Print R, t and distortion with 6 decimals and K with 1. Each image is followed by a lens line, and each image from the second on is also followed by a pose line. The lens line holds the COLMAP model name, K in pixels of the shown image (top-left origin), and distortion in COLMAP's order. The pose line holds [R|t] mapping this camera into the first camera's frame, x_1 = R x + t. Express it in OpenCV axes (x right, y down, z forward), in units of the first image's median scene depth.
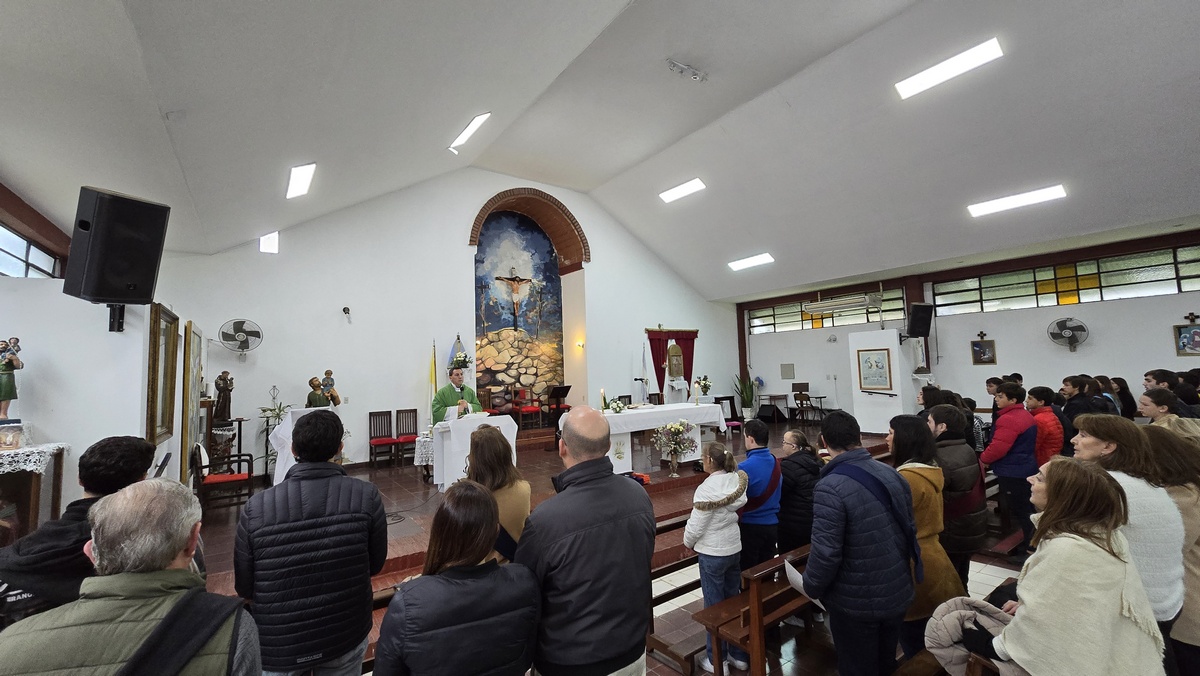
lens RADIAL K [[496.9, 0, 605.7], [0, 496.9, 333.8], [0, 0, 1]] dist [-0.000135, 0.001966]
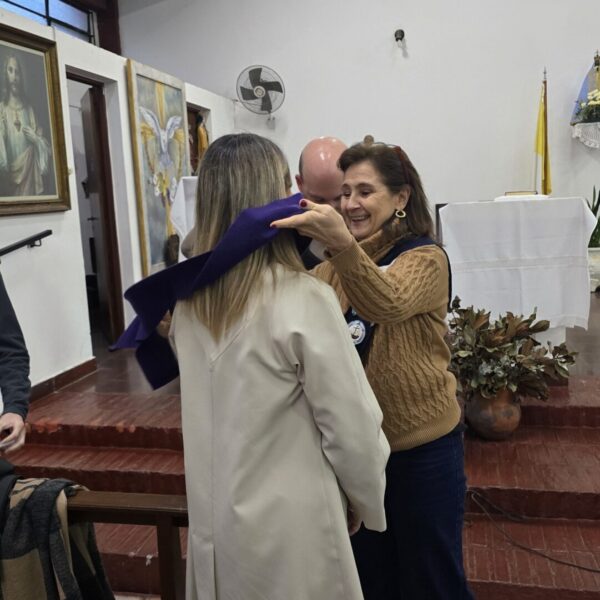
lens RADIAL K [[722.6, 0, 290.0], [0, 722.6, 314.4], [0, 0, 1]] dist [0.041164, 0.000000]
pose [[0.665113, 0.124249, -0.736333, 0.101544], [0.082573, 0.967776, 0.237888, 0.070192], [0.742163, -0.219023, 0.633421, 0.299840]]
